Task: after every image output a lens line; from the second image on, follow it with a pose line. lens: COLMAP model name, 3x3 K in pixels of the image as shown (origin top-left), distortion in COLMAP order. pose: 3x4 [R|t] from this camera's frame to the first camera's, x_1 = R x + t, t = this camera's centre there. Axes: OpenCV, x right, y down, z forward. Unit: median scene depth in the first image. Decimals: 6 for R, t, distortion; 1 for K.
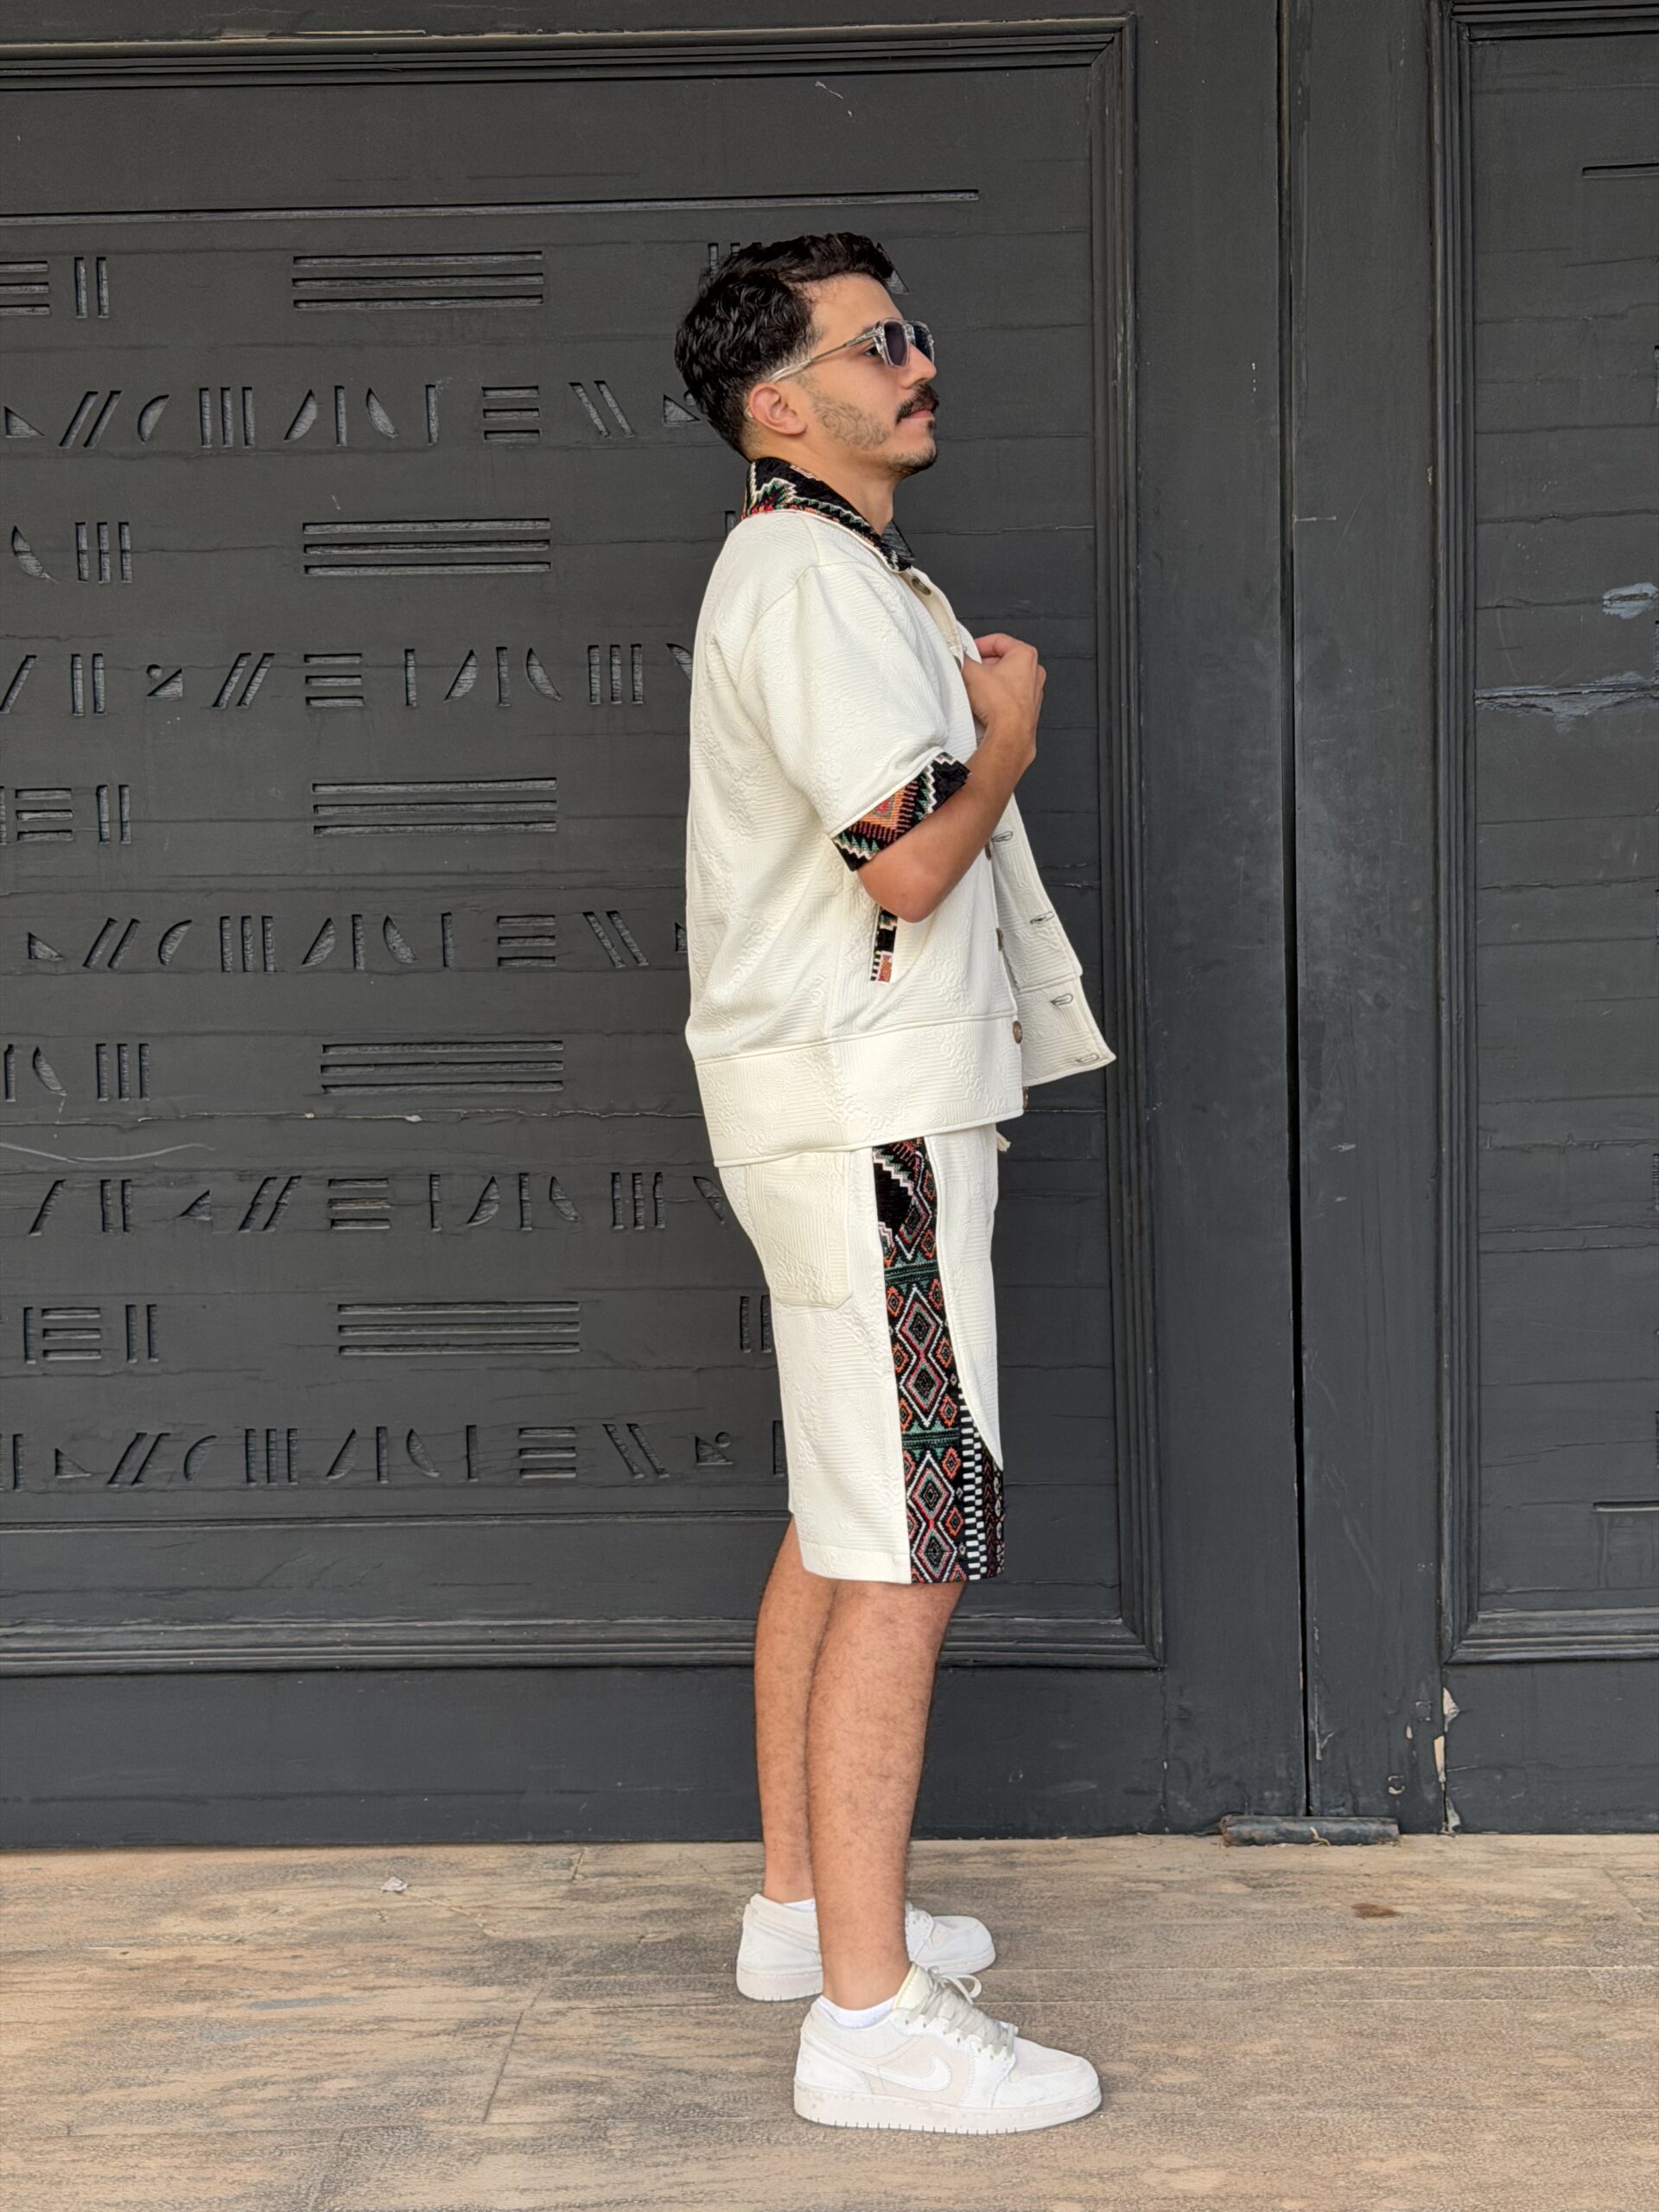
lens RADIAL K [[3549.3, 0, 810.4], [0, 3549.3, 1087.1], [0, 0, 1]] dist [0.141953, 0.000000]
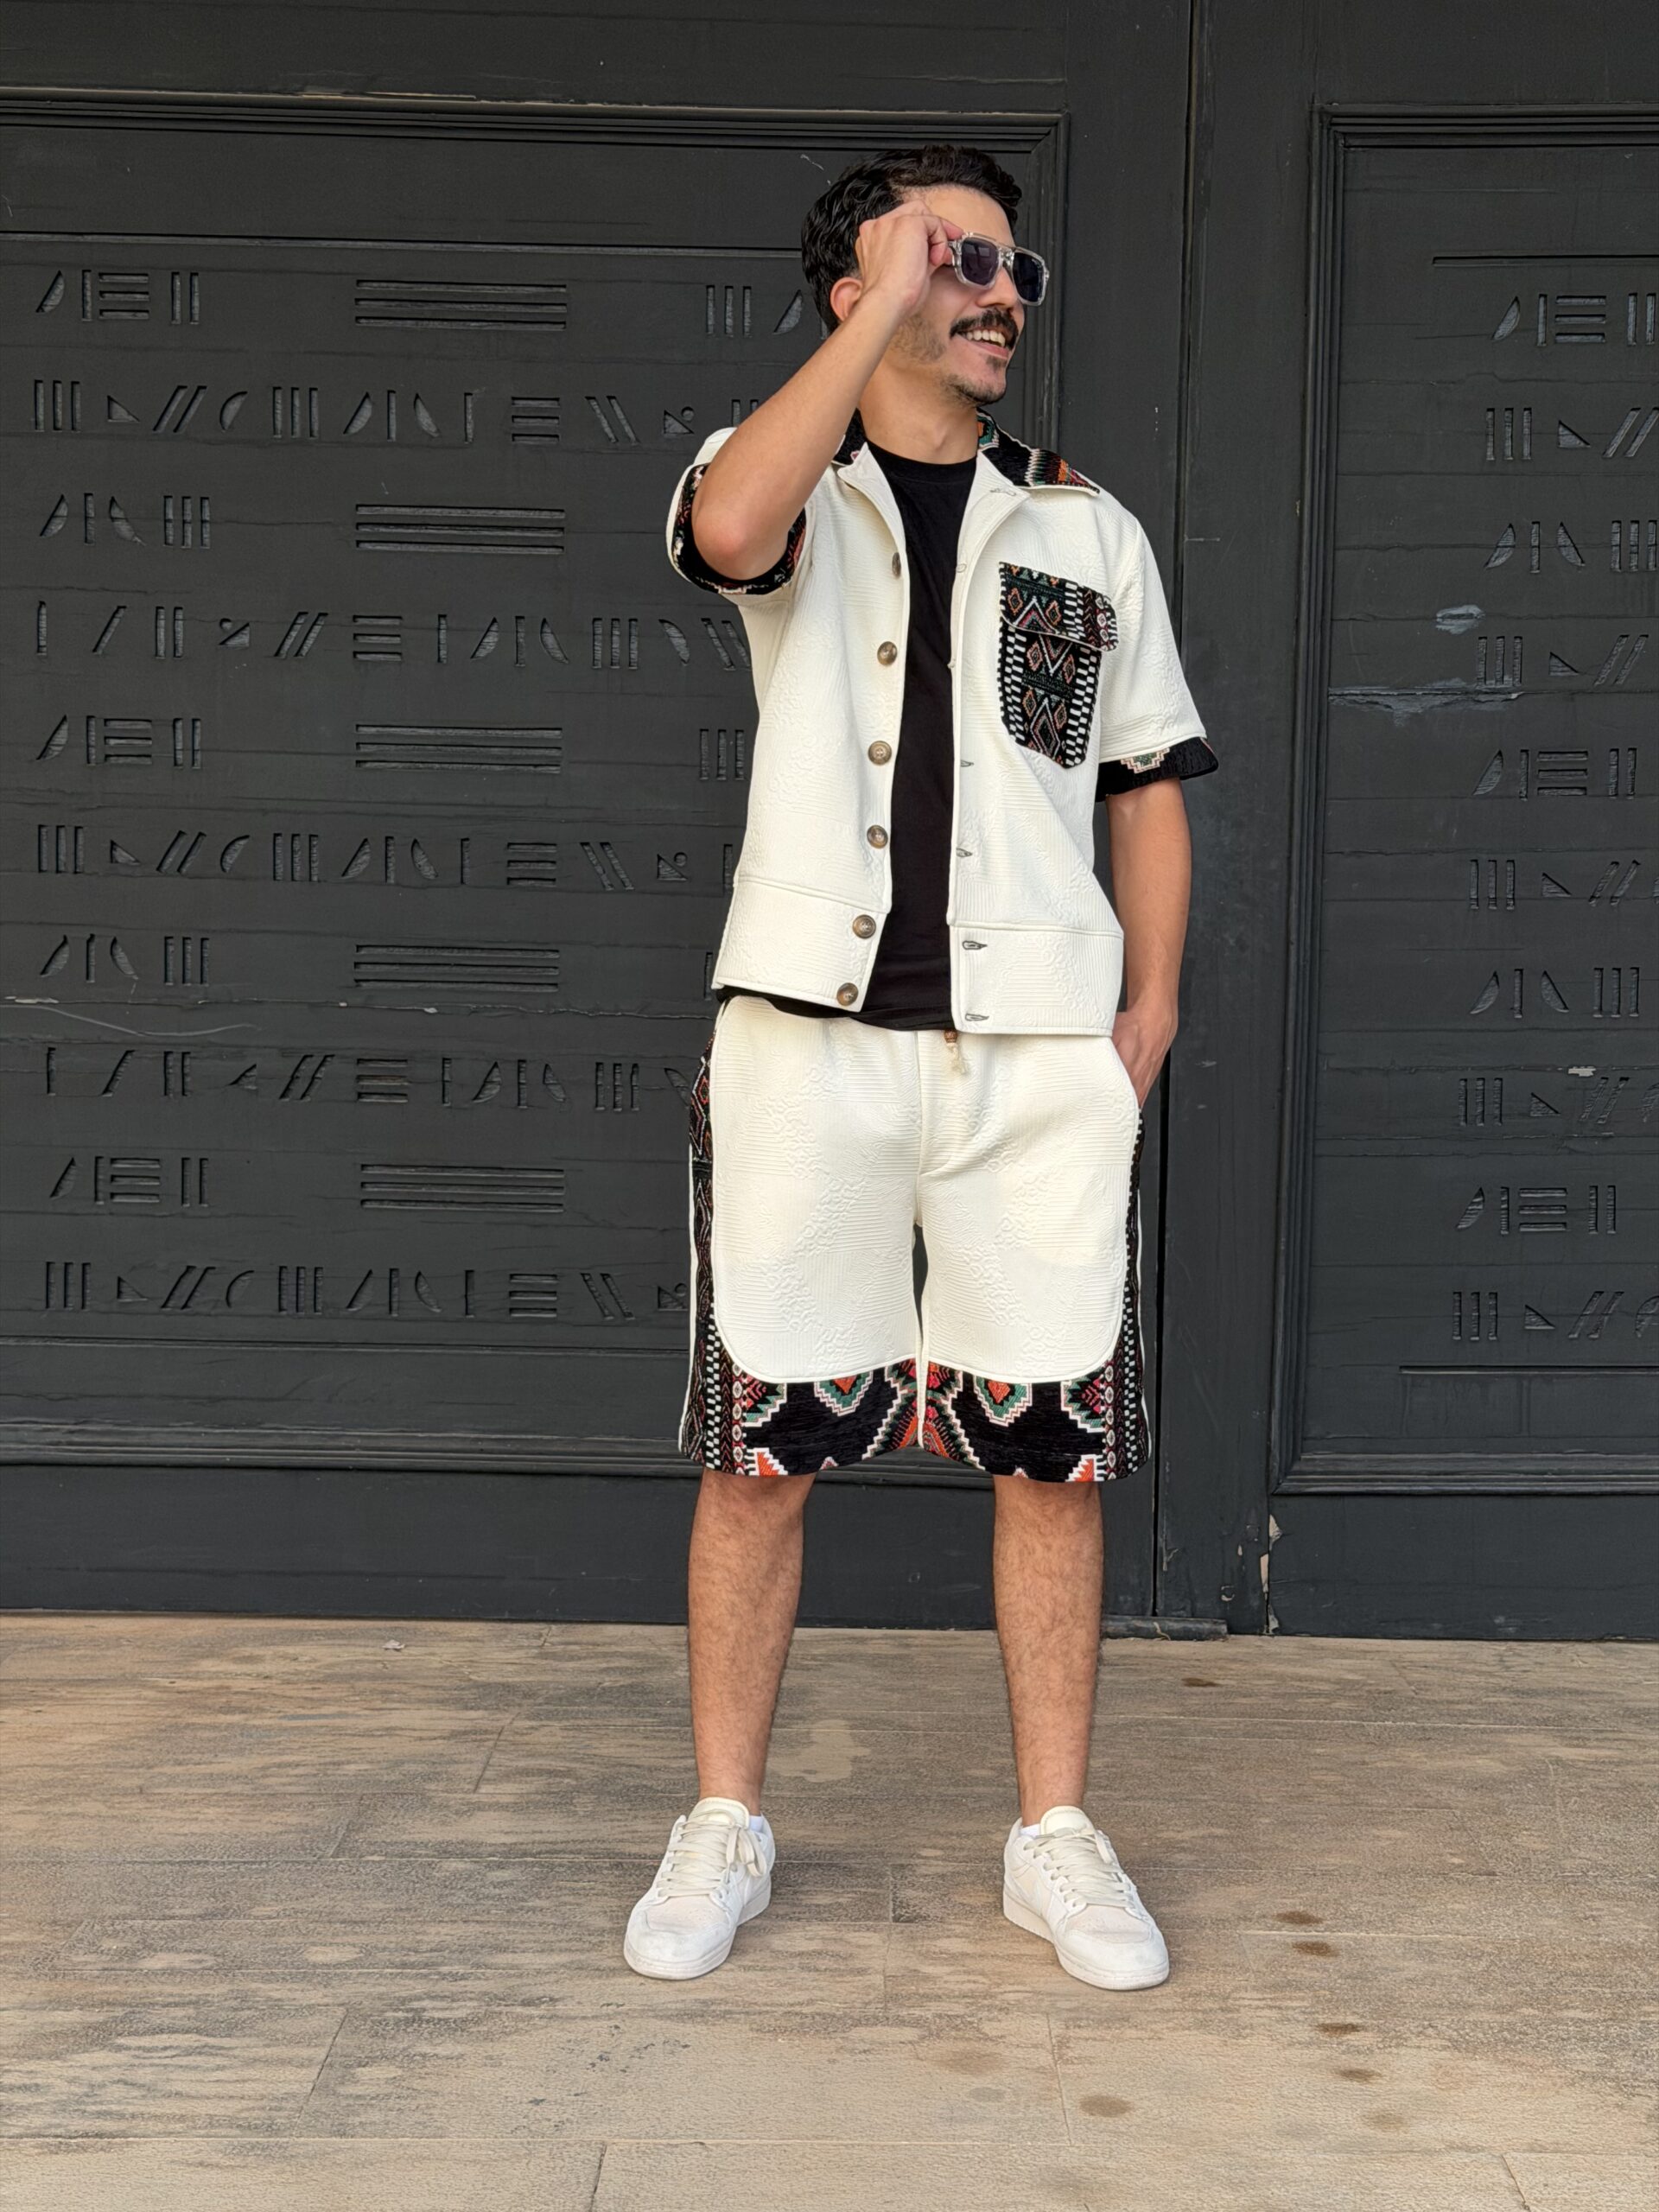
lens RADIAL K [[3549.3, 0, 865.5], [0, 3549.3, 1126.5], [0, 0, 1]] dist [0.141953, 0.000000]
pose [[0.998806, 0.038386, 0.030227, -0.000832], [-0.038817, 0.999151, 0.013809, 0.025936], [-0.029671, -0.014966, 0.999448, -0.197379]]
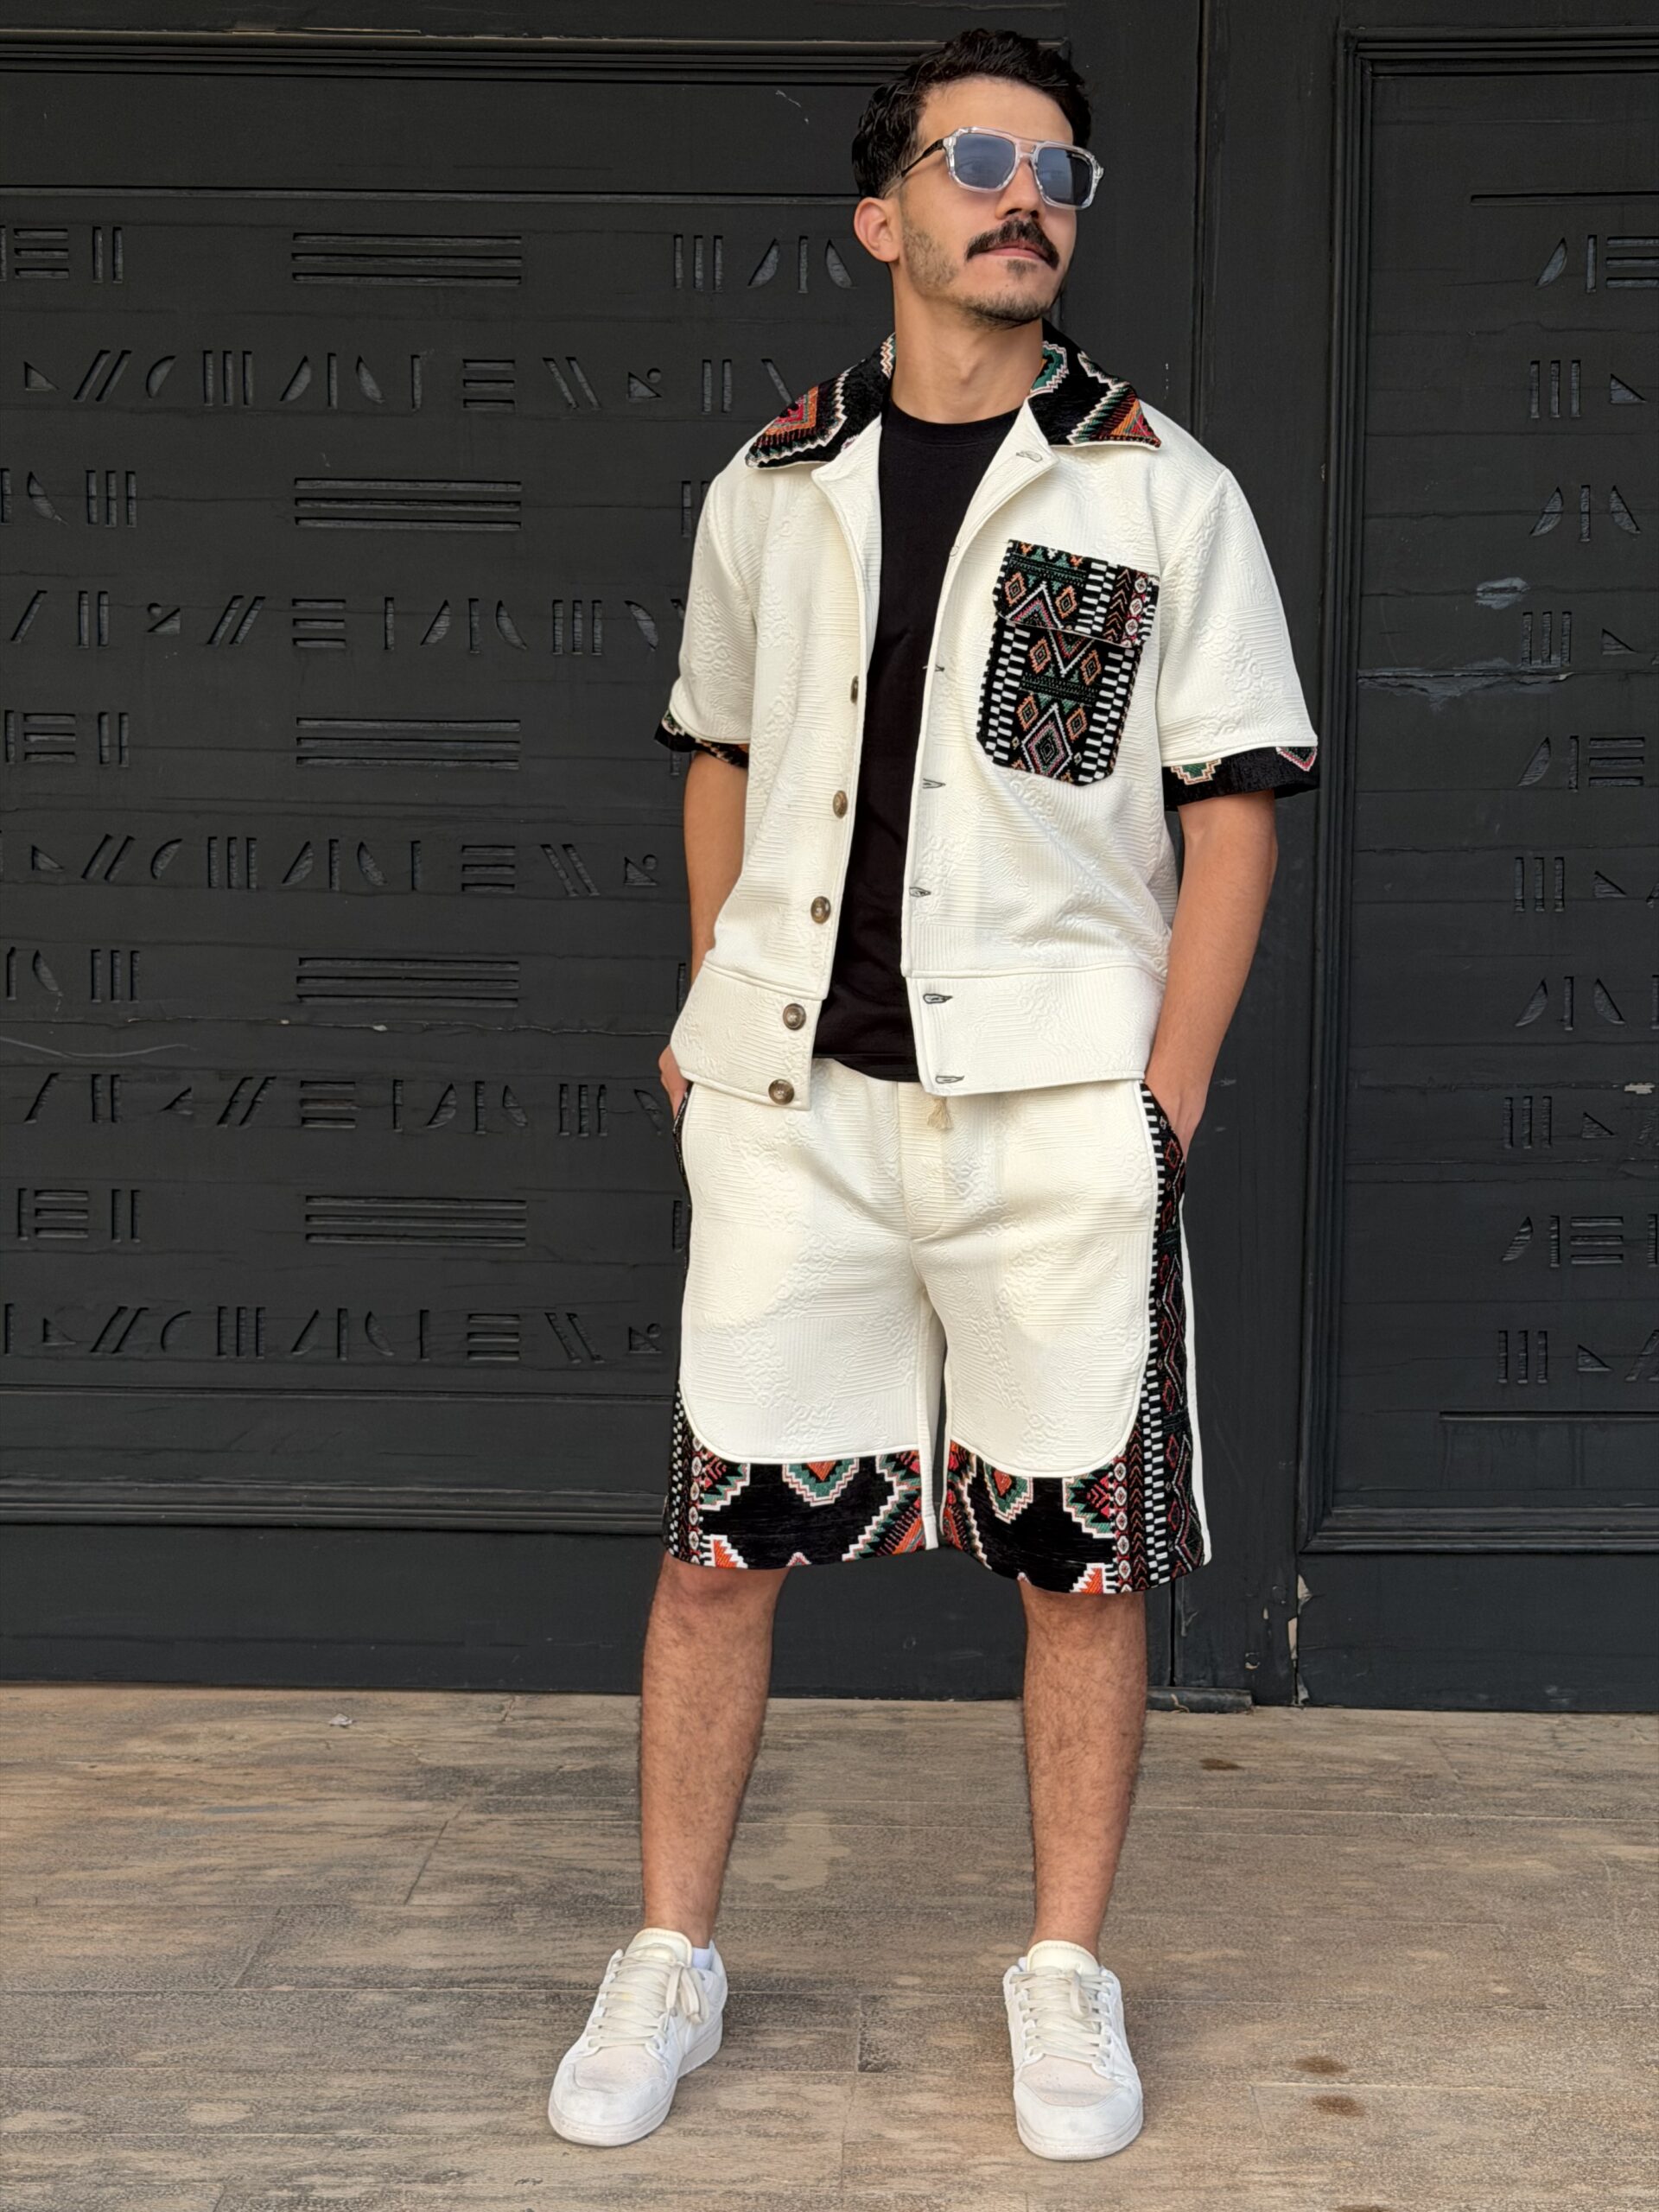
lens RADIAL K [[3549.3, 0, 841.9], [0, 3549.3, 1114.0], [0, 0, 1]] dist [0.141953, 0.000000]
pose [[0.999406, 0.033693, 0.007198, 0.023711], [-0.033804, 0.999301, 0.015974, 0.013187], [-0.006655, -0.016208, 0.999847, -0.097577]]
